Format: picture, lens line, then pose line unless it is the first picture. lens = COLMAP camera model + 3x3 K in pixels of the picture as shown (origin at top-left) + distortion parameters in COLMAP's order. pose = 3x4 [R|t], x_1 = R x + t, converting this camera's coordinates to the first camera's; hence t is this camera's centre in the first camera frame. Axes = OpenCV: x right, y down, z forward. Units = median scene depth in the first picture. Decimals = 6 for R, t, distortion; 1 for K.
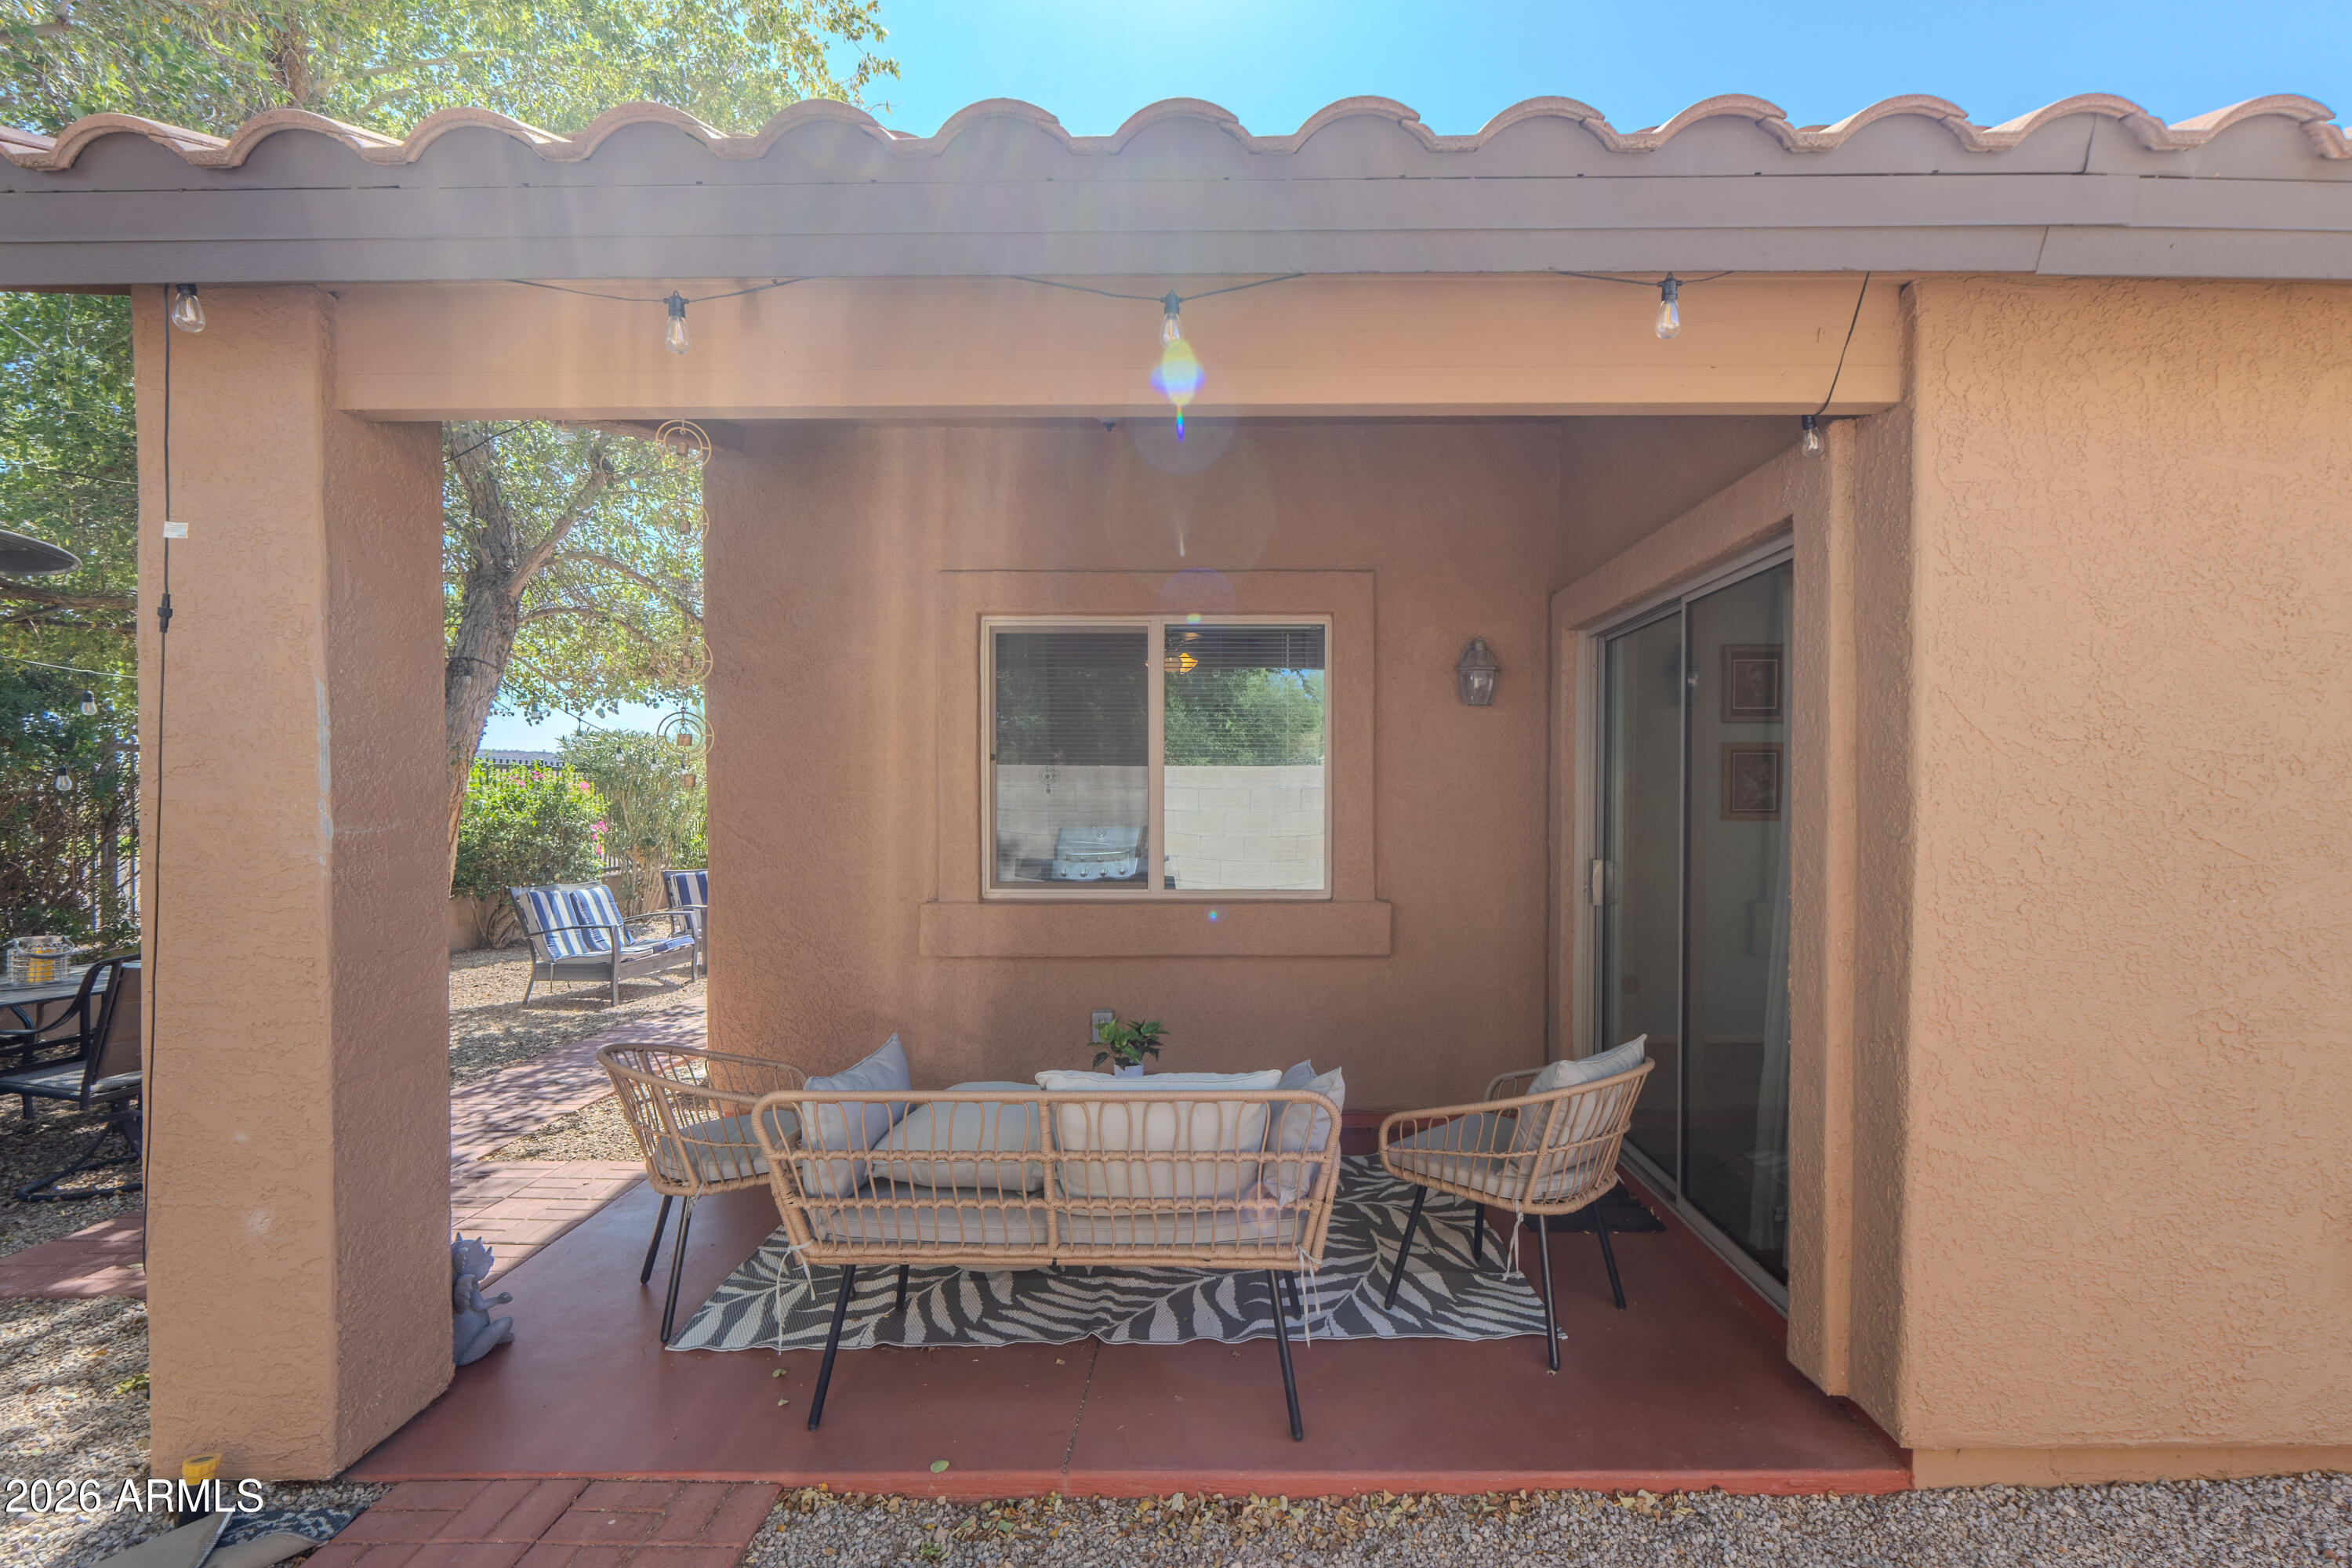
lens RADIAL K [[1084.2, 0, 1181.0], [0, 1084.2, 816.7], [0, 0, 1]] dist [-0.000320, 0.000041]
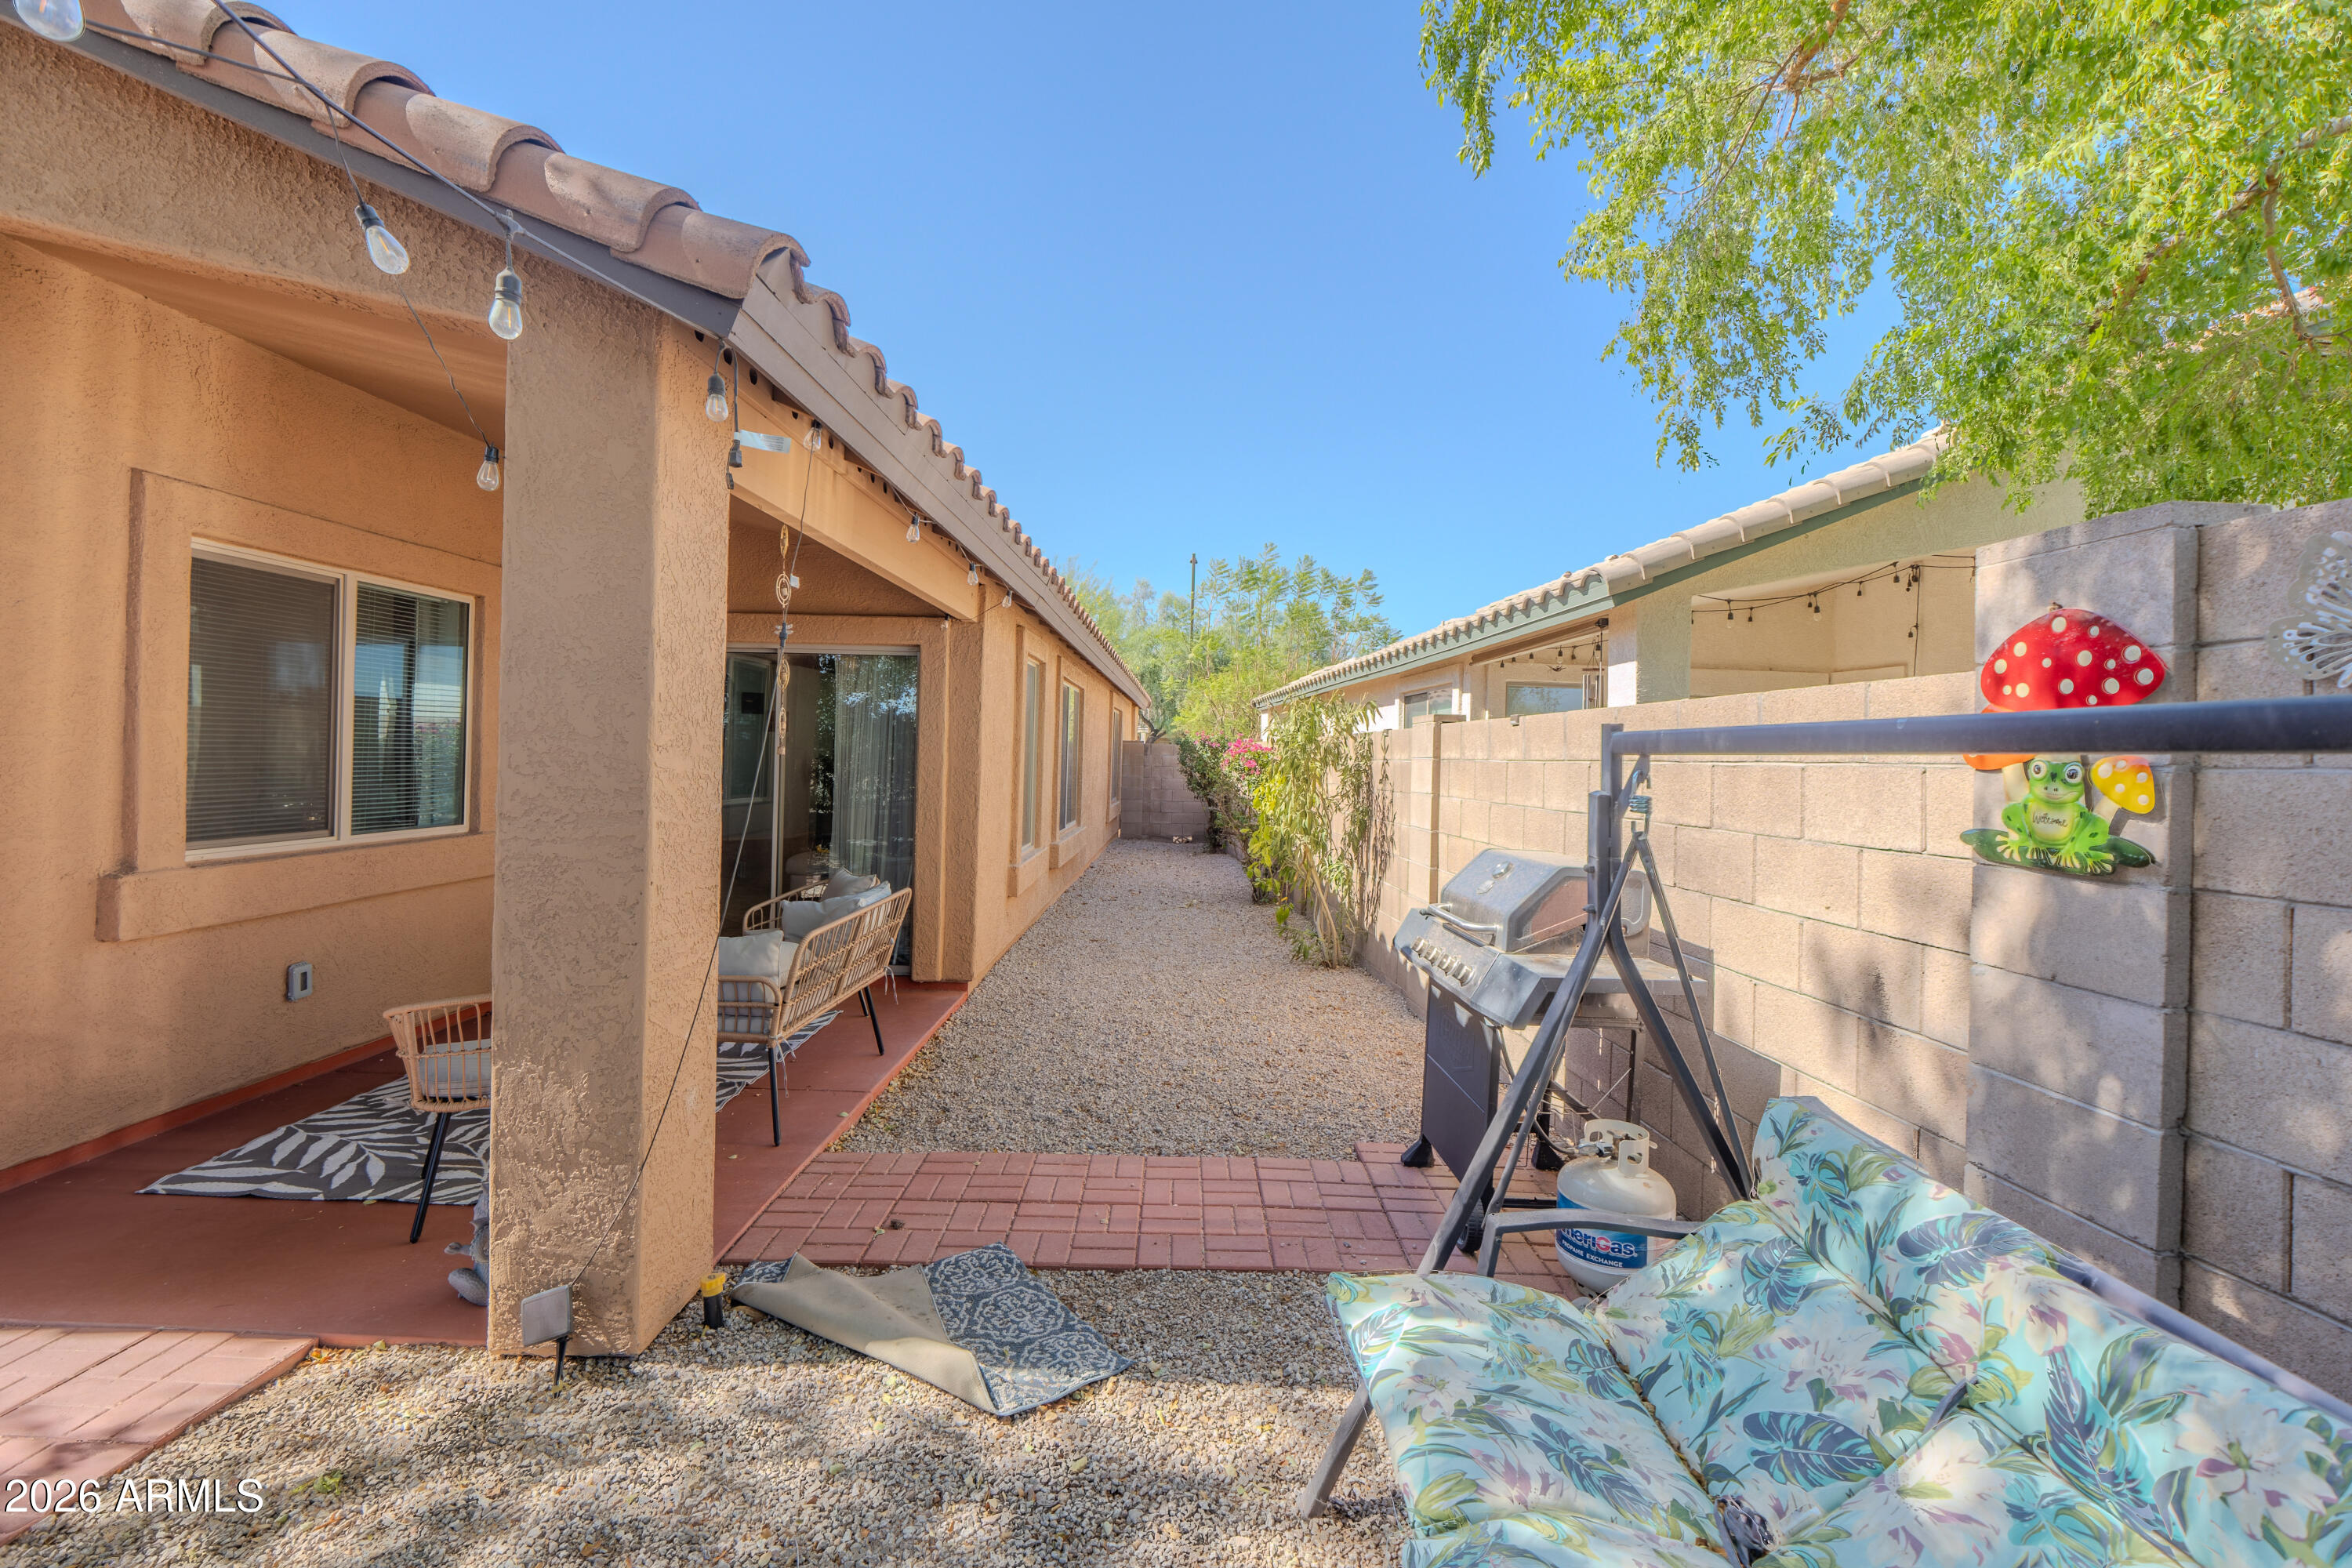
lens RADIAL K [[996.0, 0, 1170.6], [0, 996.0, 786.1], [0, 0, 1]] dist [-0.008575, -0.000202]
pose [[0.014321, -0.033504, 0.999336, -0.940008], [-0.006433, 0.999415, 0.033599, -0.016790], [-0.999877, -0.006910, 0.014097, 0.201642]]
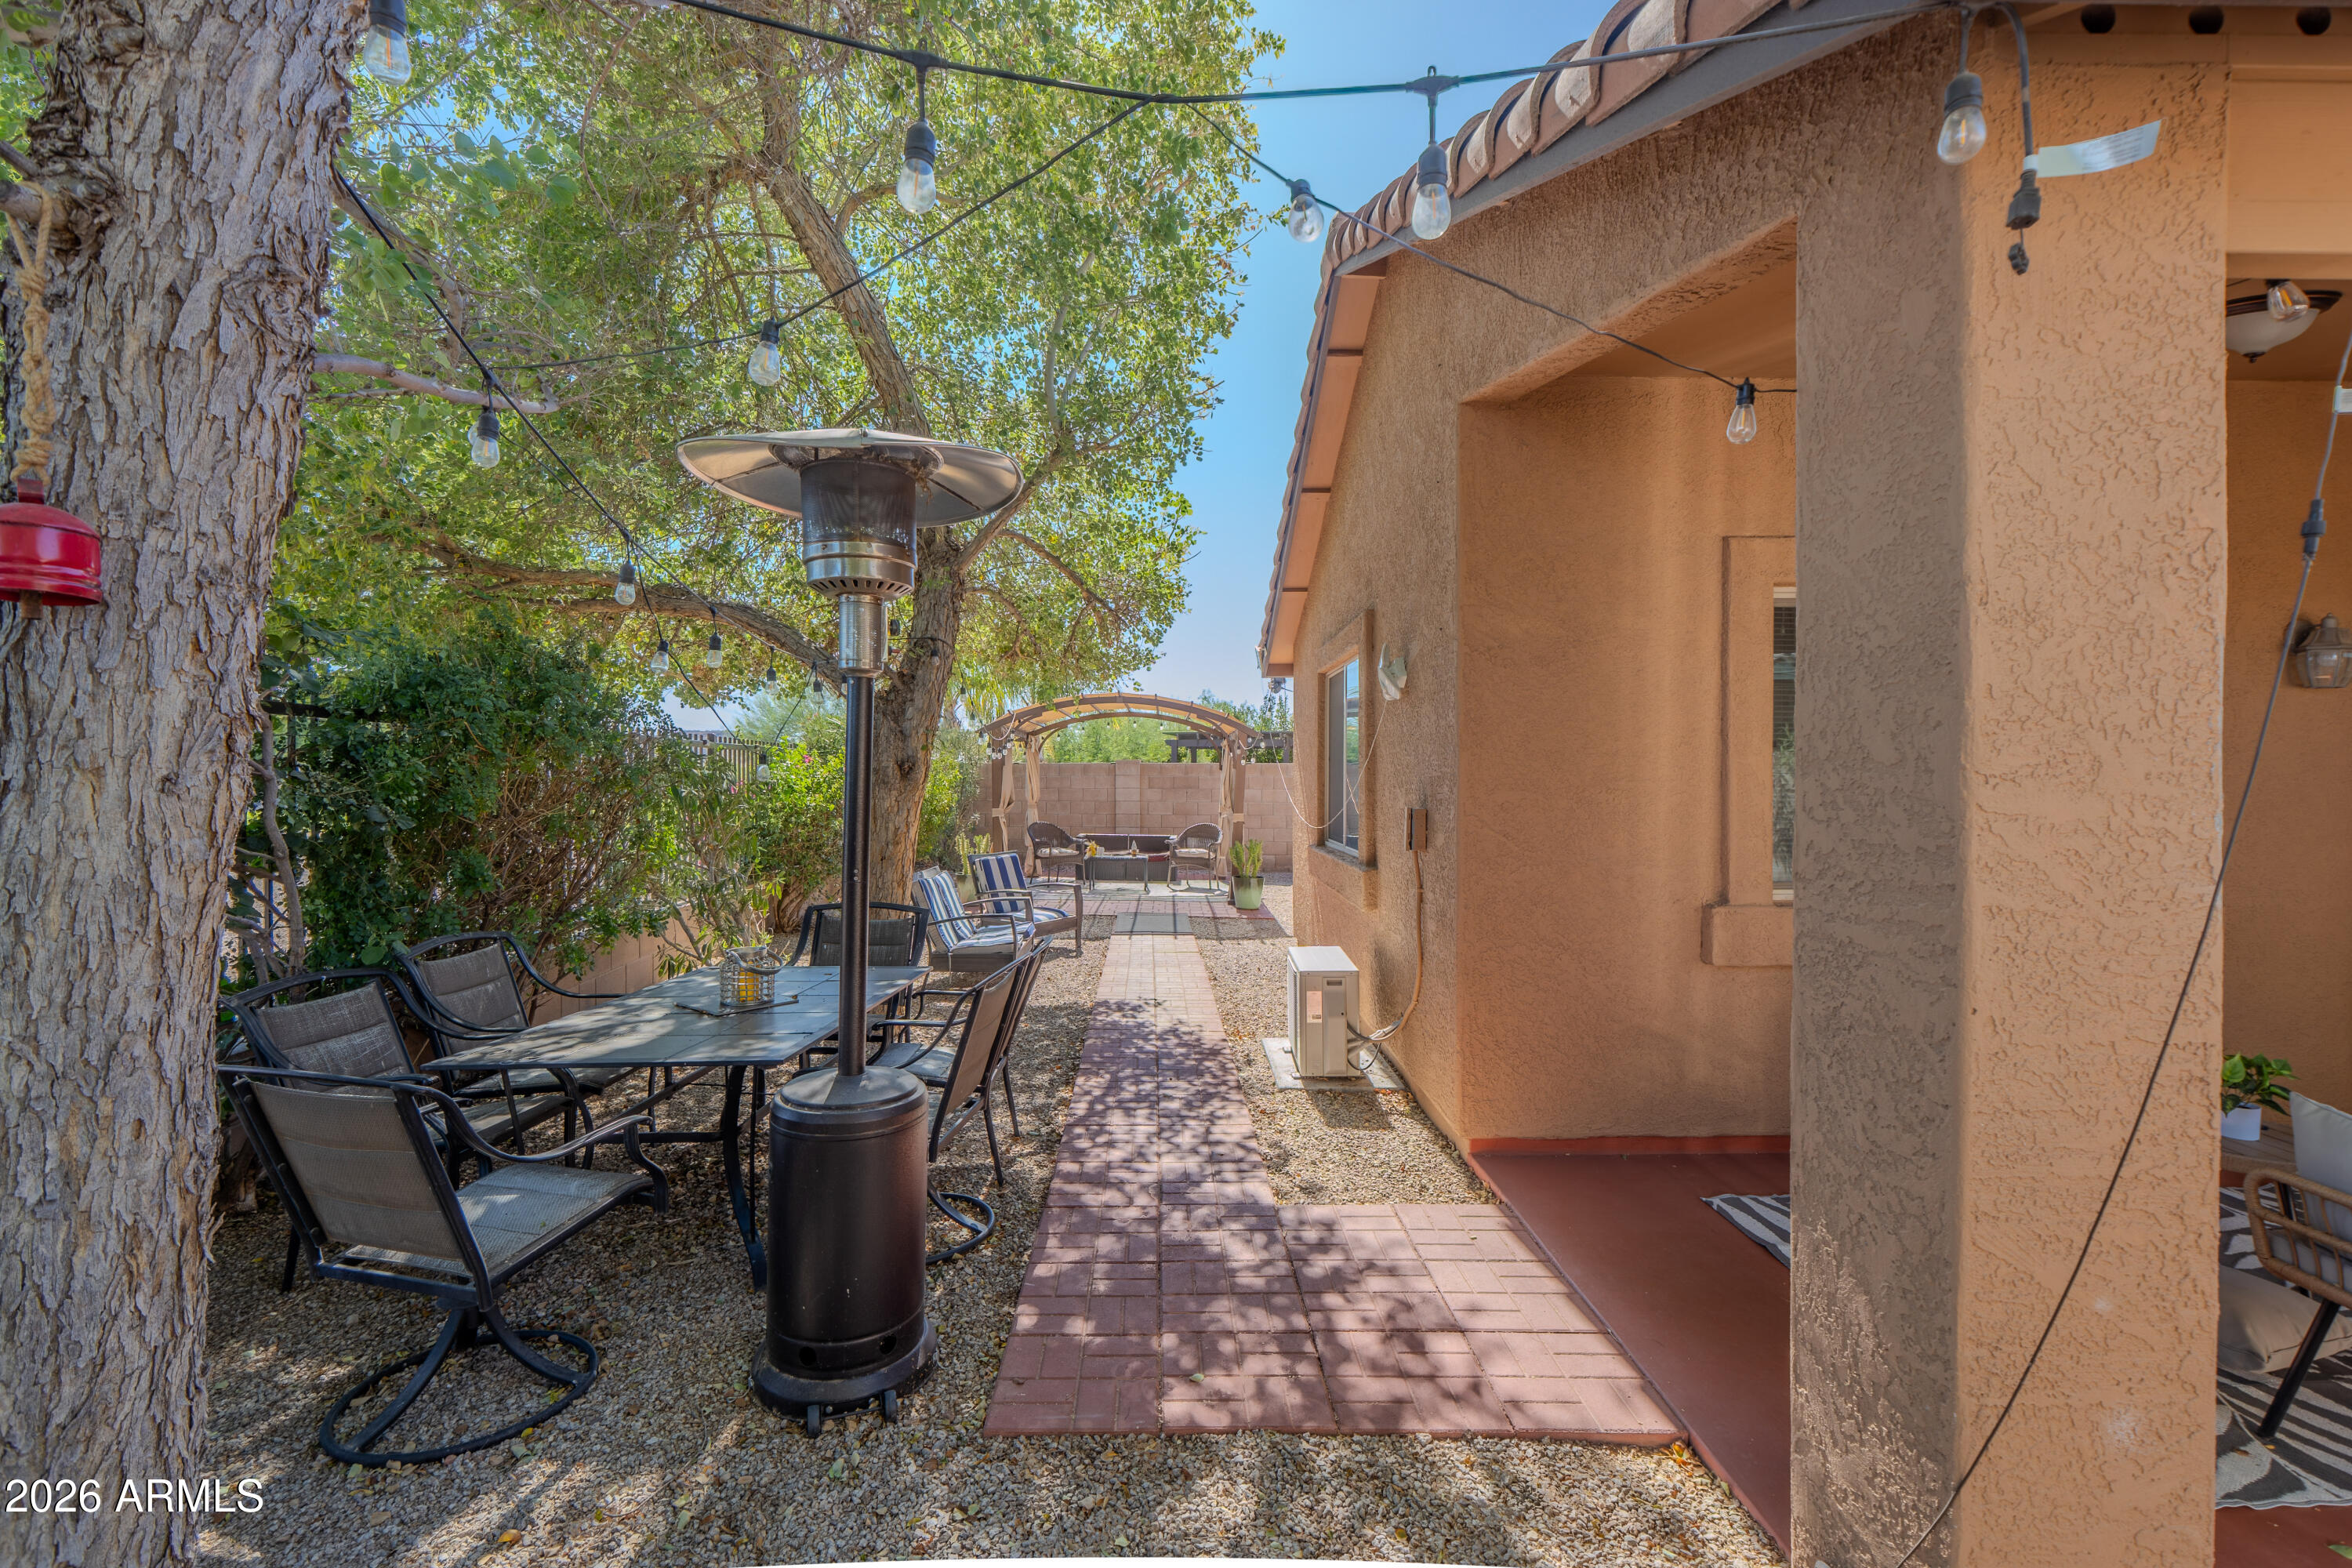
lens RADIAL K [[996.0, 0, 1170.6], [0, 996.0, 786.1], [0, 0, 1]] dist [-0.008575, -0.000202]
pose [[0.999856, 0.000235, 0.016952, -0.688905], [-0.000113, 0.999974, -0.007207, -0.013420], [-0.016953, 0.007204, 0.999830, 0.182078]]
